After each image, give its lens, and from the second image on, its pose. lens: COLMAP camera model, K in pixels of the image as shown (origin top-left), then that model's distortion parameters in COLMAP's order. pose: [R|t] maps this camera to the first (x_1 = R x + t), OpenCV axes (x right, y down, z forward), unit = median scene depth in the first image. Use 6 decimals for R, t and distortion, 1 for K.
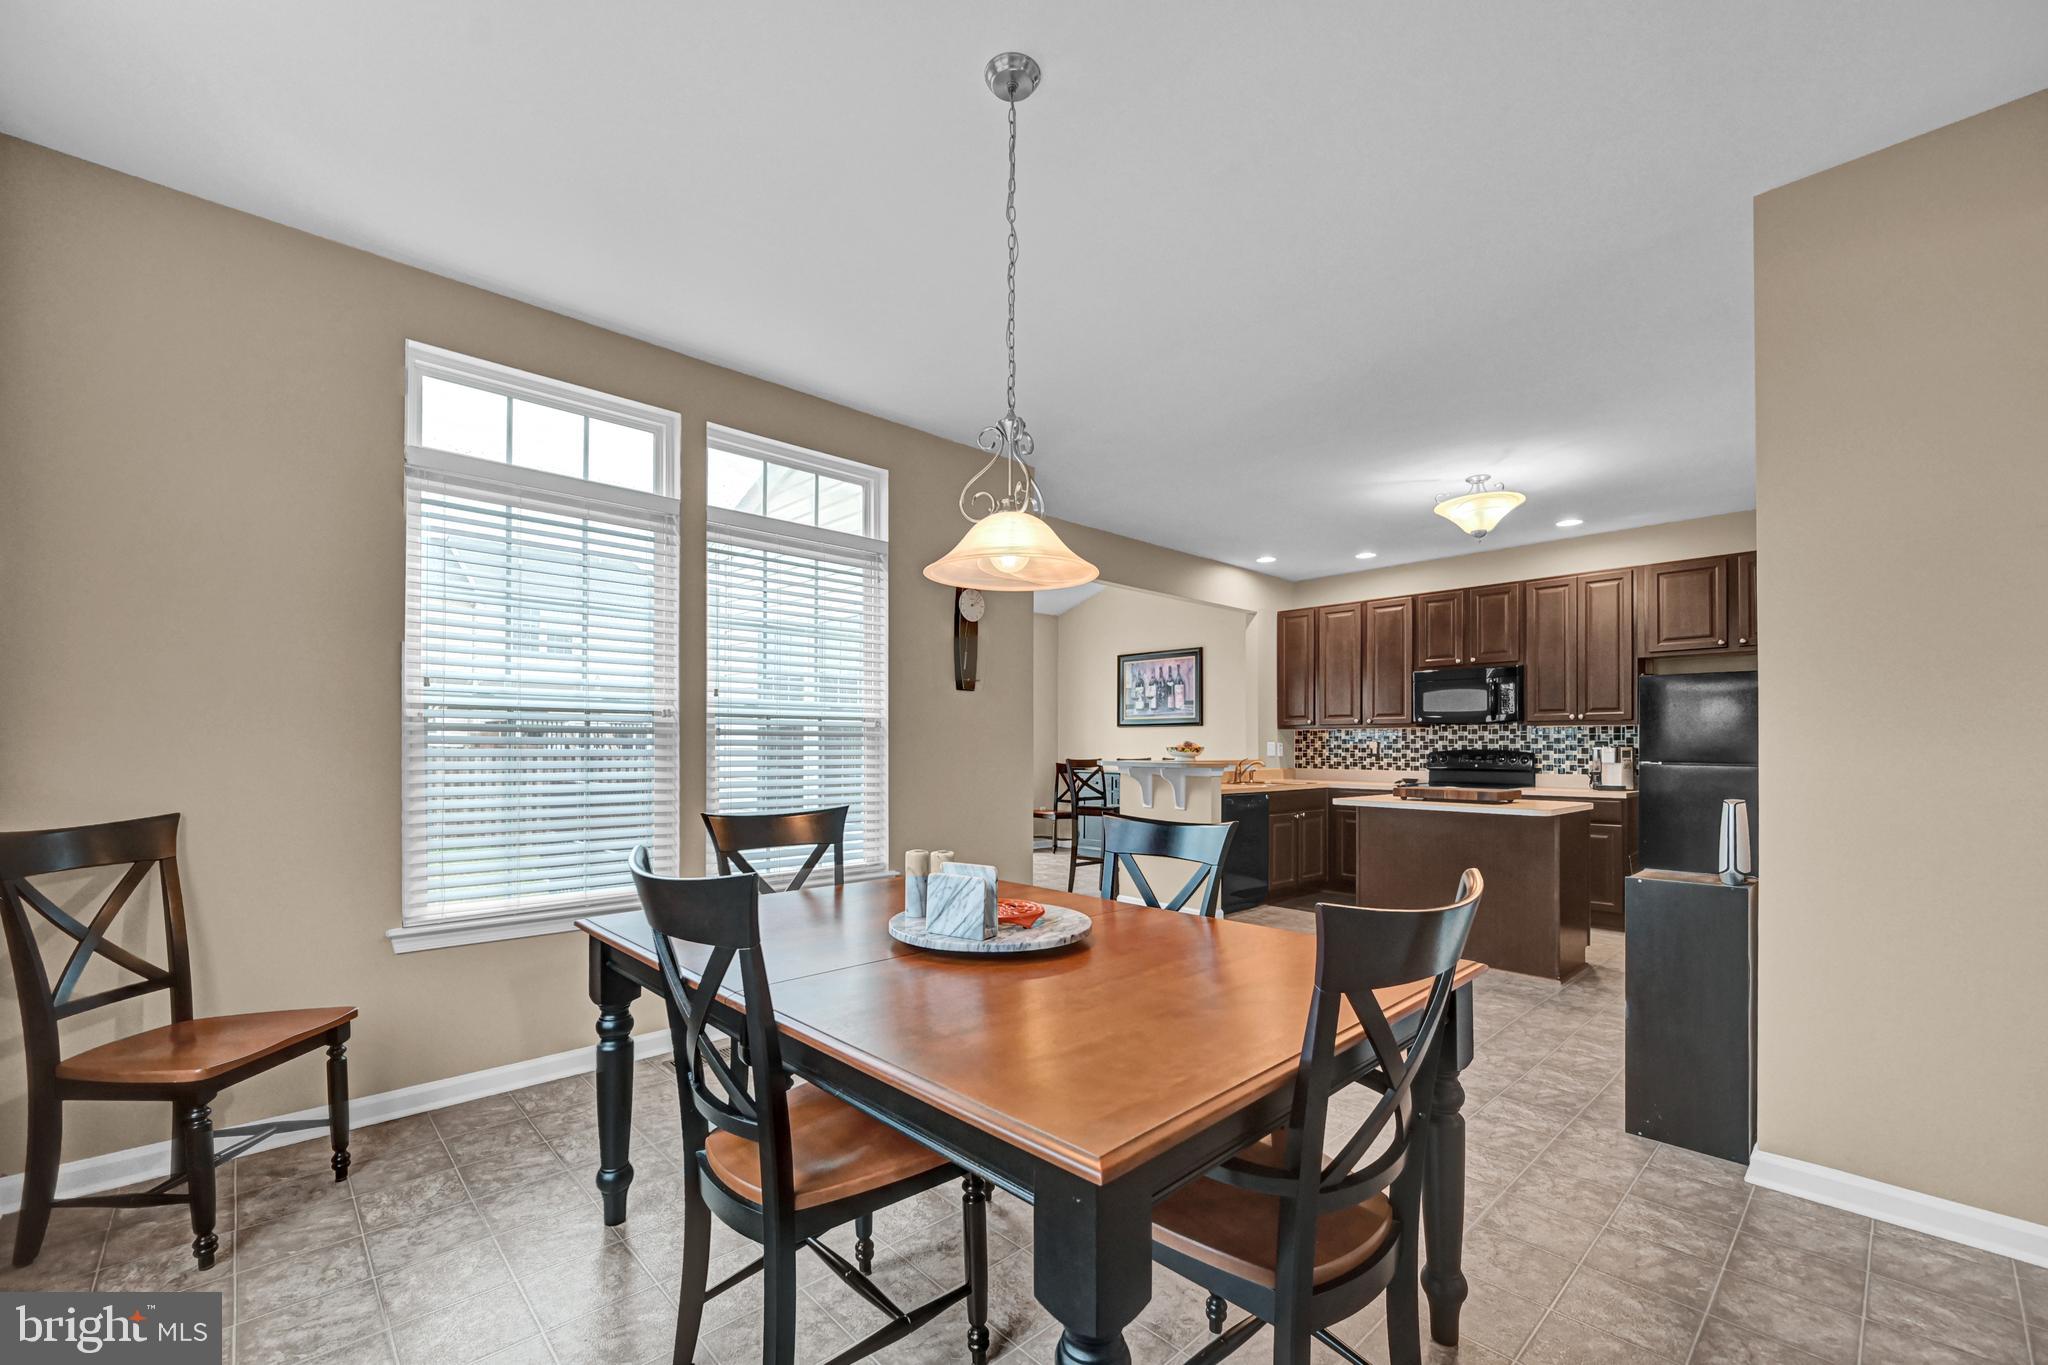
lens RADIAL K [[849.8, 0, 1036.9], [0, 849.8, 744.8], [0, 0, 1]] dist [-0.002904, -0.000336]
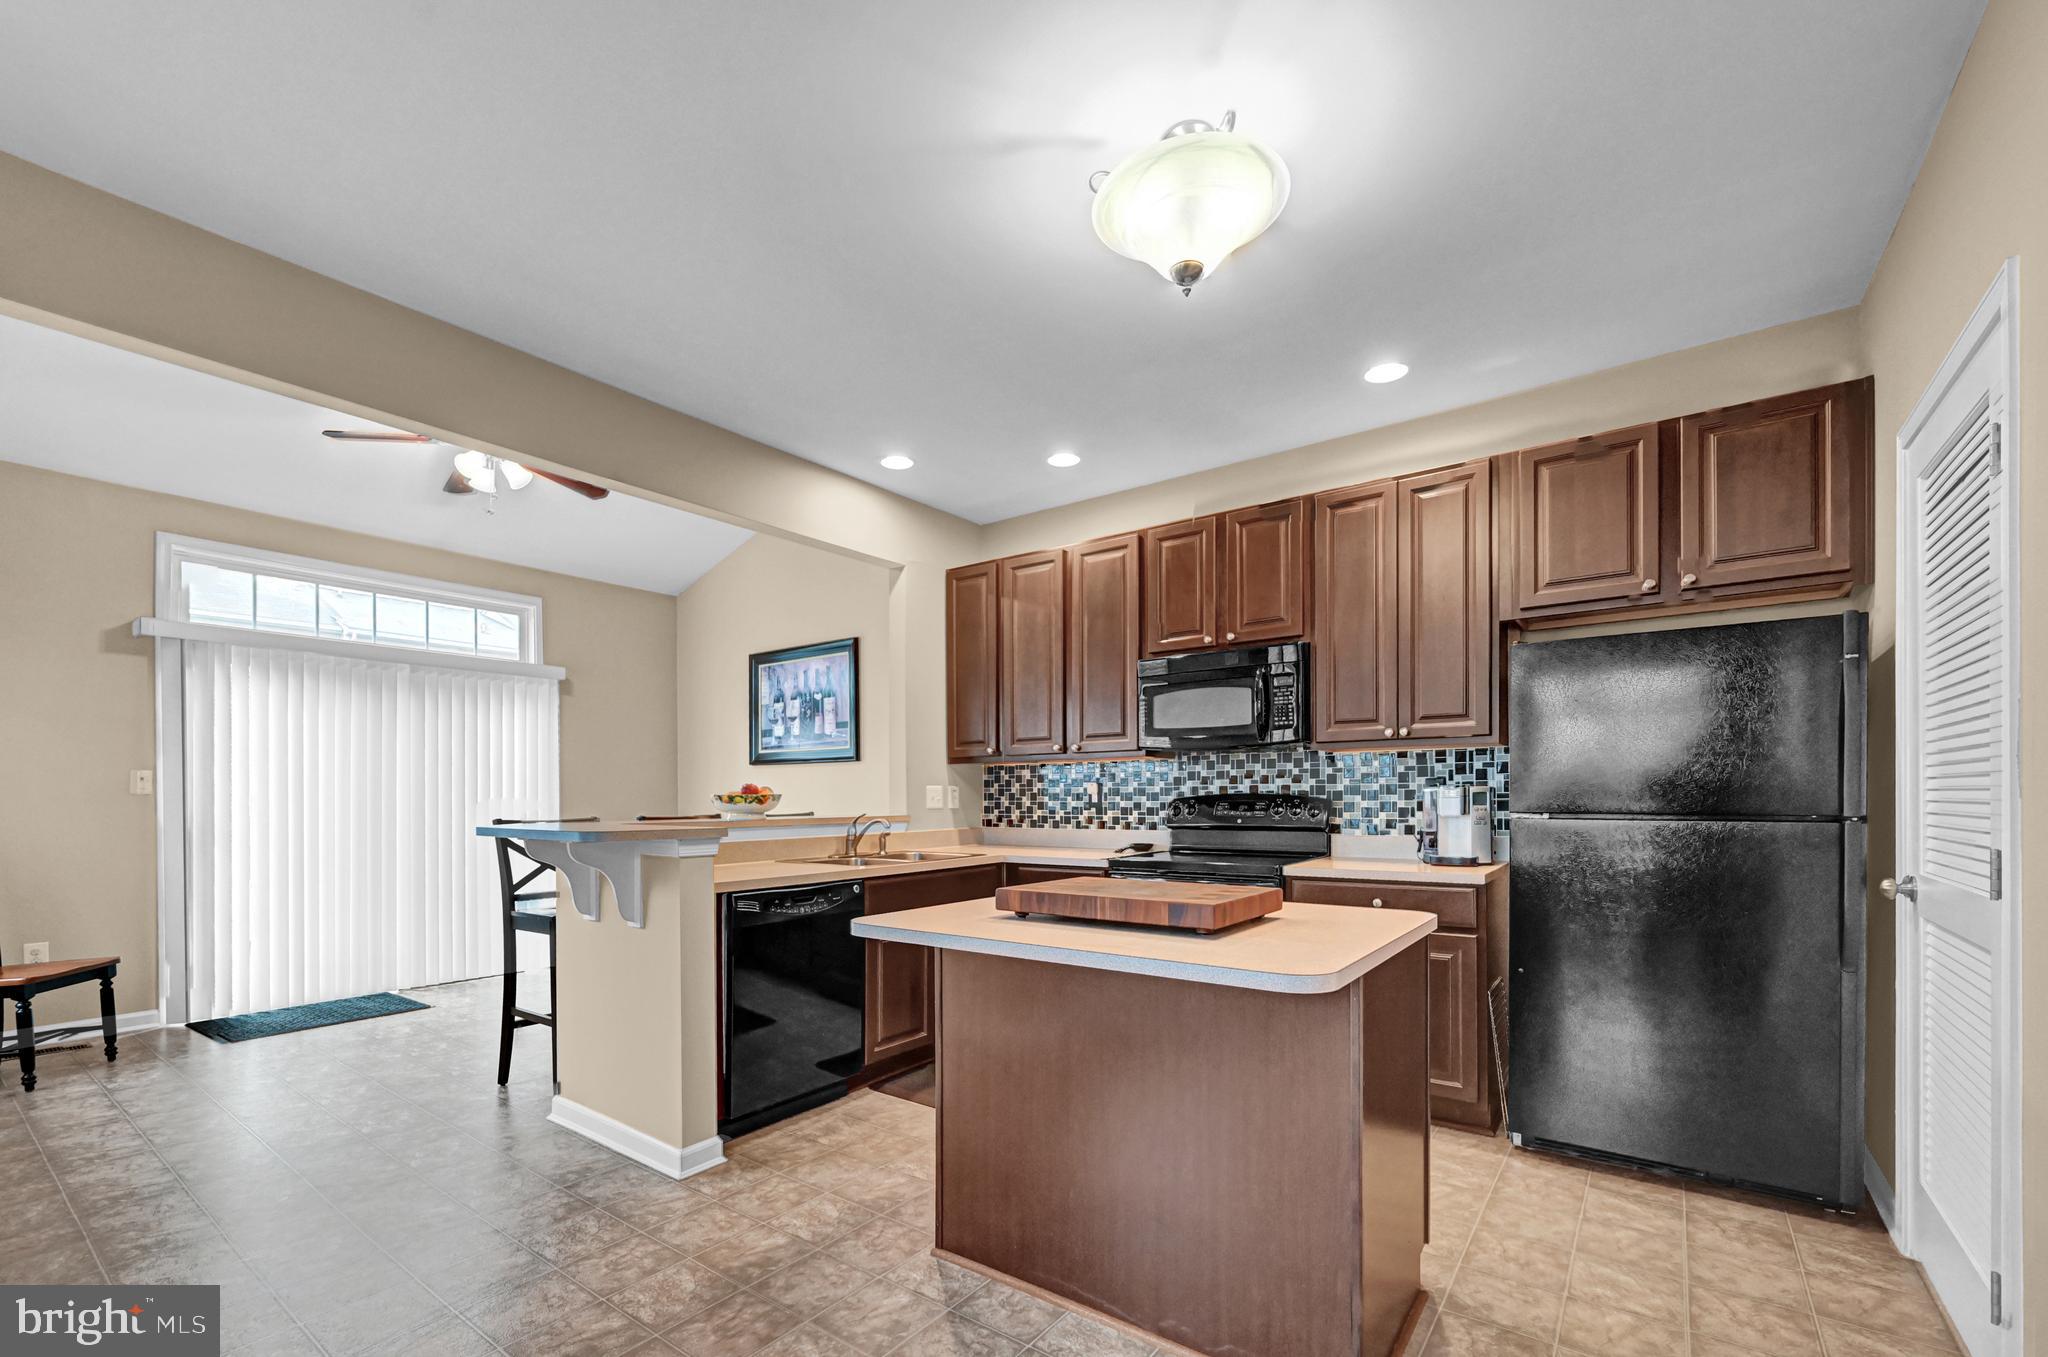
lens RADIAL K [[830.0, 0, 1063.2], [0, 830.0, 814.1], [0, 0, 1]] dist [-0.014699, 0.000990]
pose [[0.981450, -0.014594, 0.191160, 0.269810], [0.010066, 0.999646, 0.024635, 0.003871], [-0.191451, -0.022254, 0.981250, 0.433116]]
